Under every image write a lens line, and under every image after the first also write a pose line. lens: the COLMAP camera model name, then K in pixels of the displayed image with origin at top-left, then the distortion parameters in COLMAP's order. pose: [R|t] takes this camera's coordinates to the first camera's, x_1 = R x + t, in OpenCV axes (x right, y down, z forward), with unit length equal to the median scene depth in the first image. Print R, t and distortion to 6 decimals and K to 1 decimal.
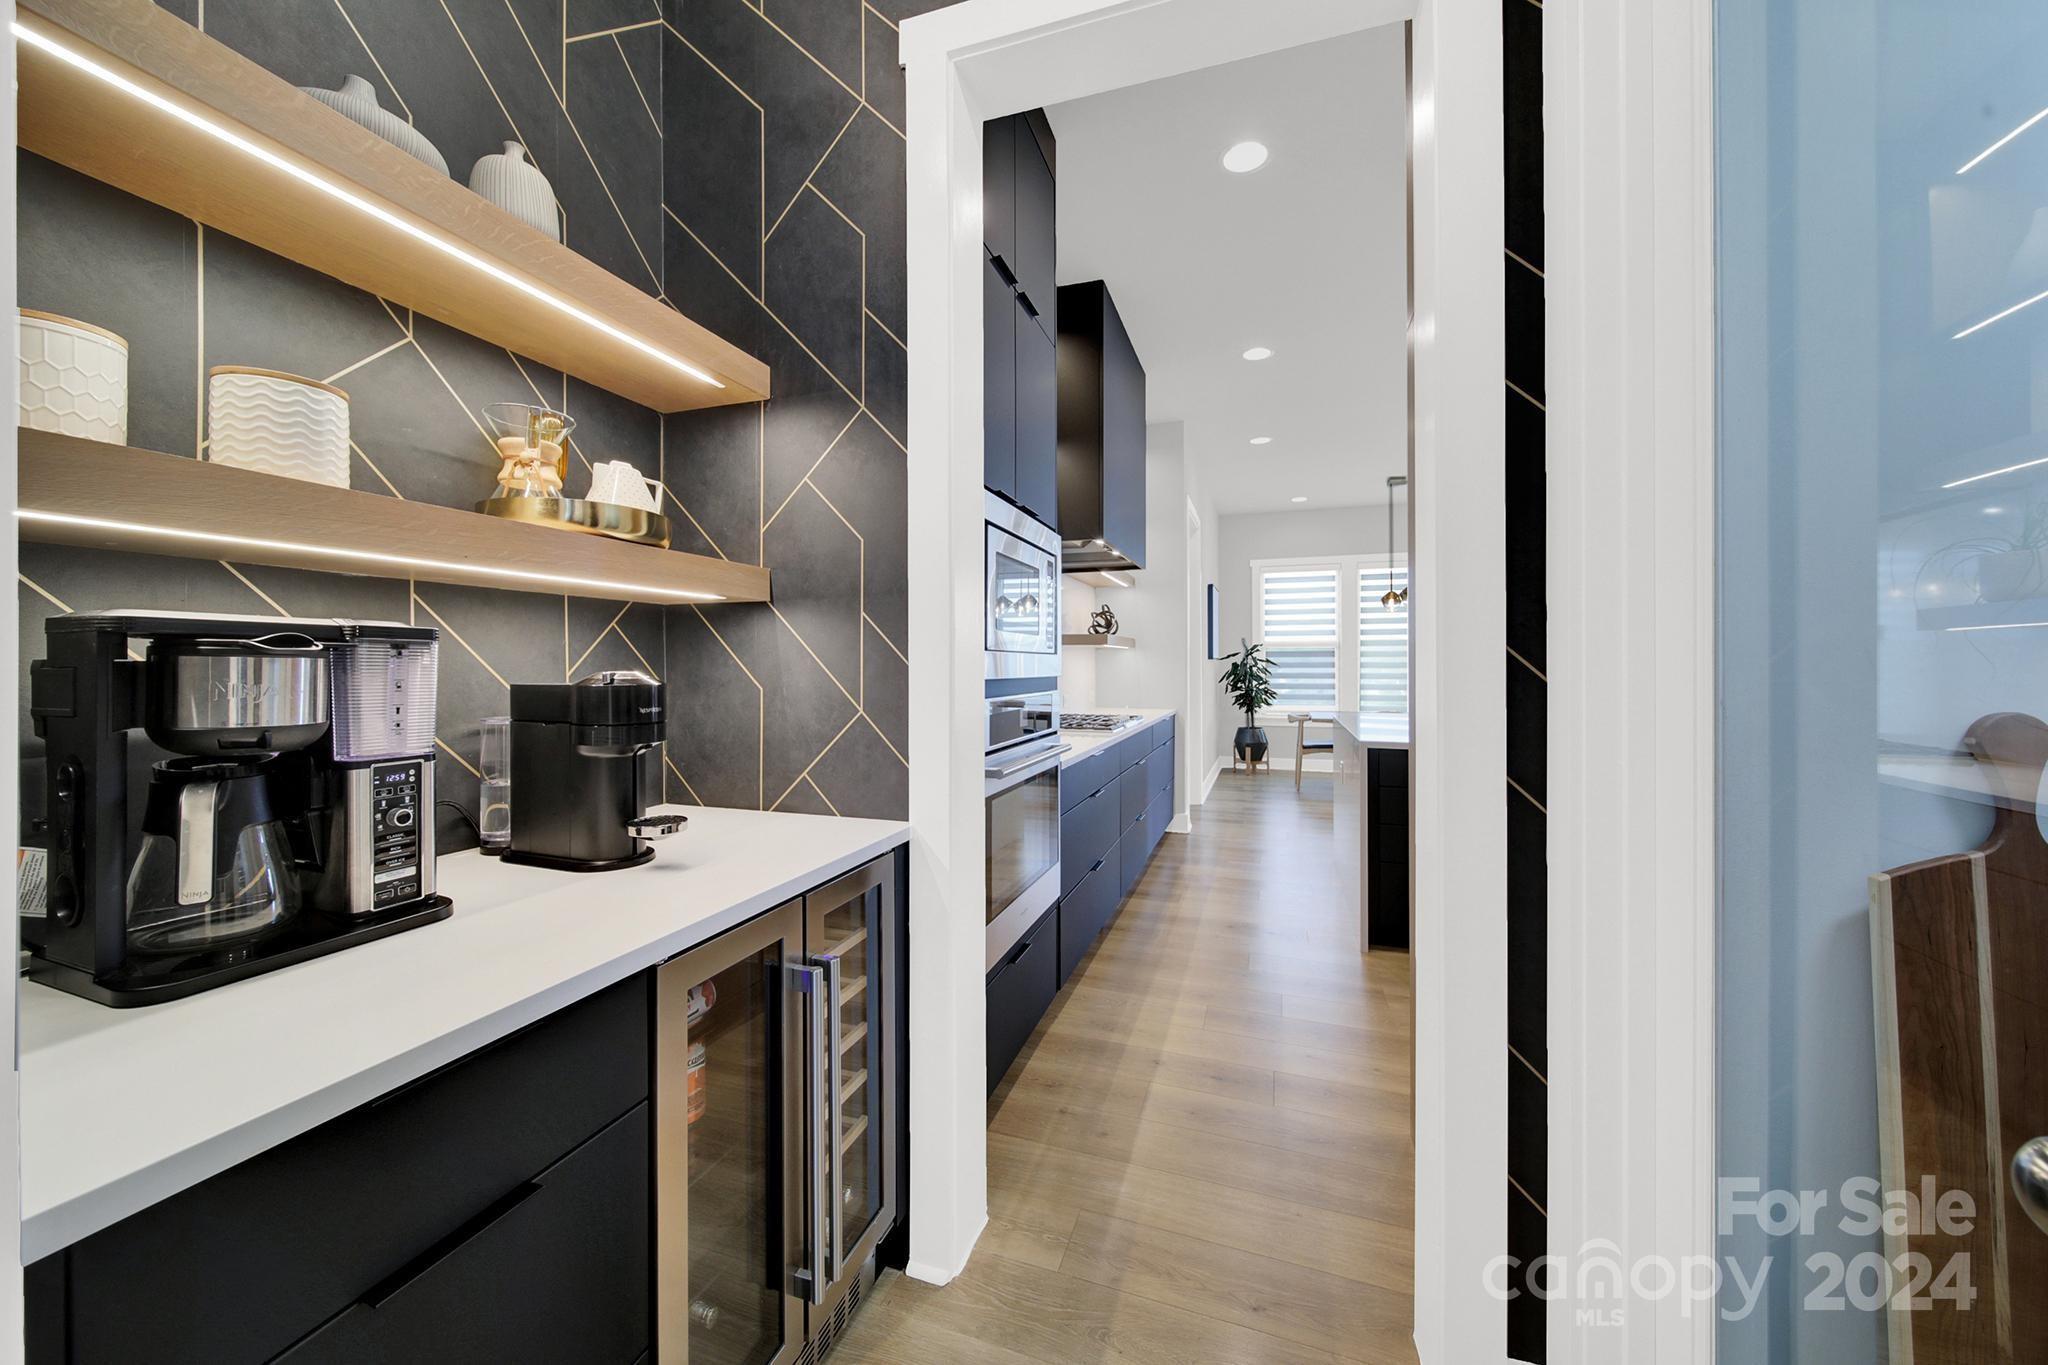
lens RADIAL K [[727.1, 0, 1026.7], [0, 727.1, 667.4], [0, 0, 1]] dist [-0.000411, -0.000087]
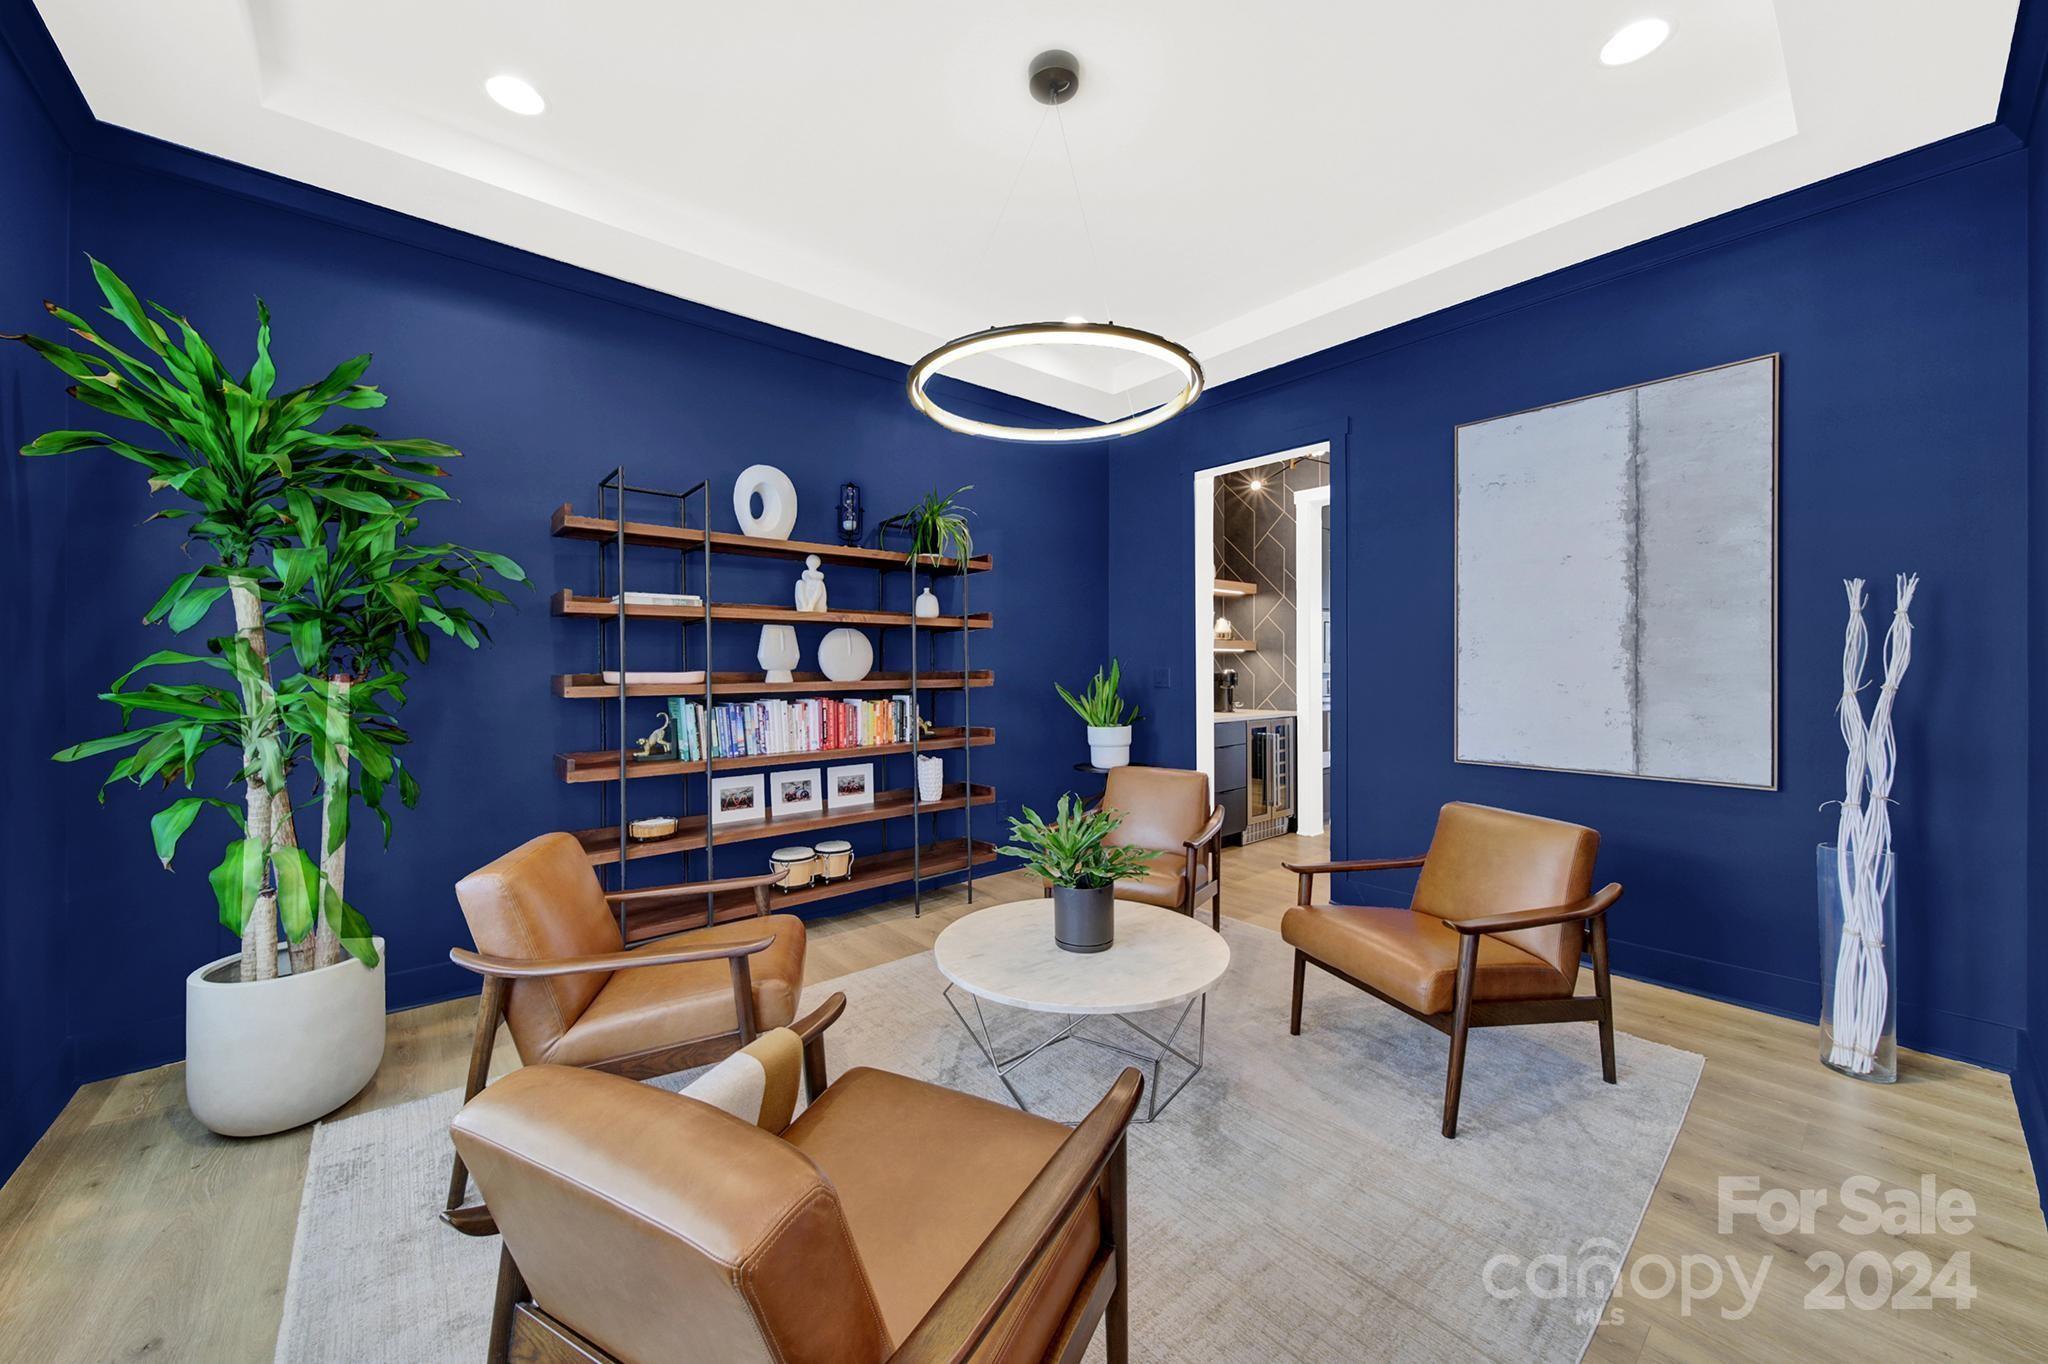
lens RADIAL K [[727.1, 0, 1026.7], [0, 727.1, 666.9], [0, 0, 1]] dist [-0.000411, -0.000087]
pose [[0.858636, -0.004205, -0.512569, 0.157551], [0.006480, 0.999975, 0.002652, -0.008963], [0.512545, -0.005598, 0.858642, -0.816371]]
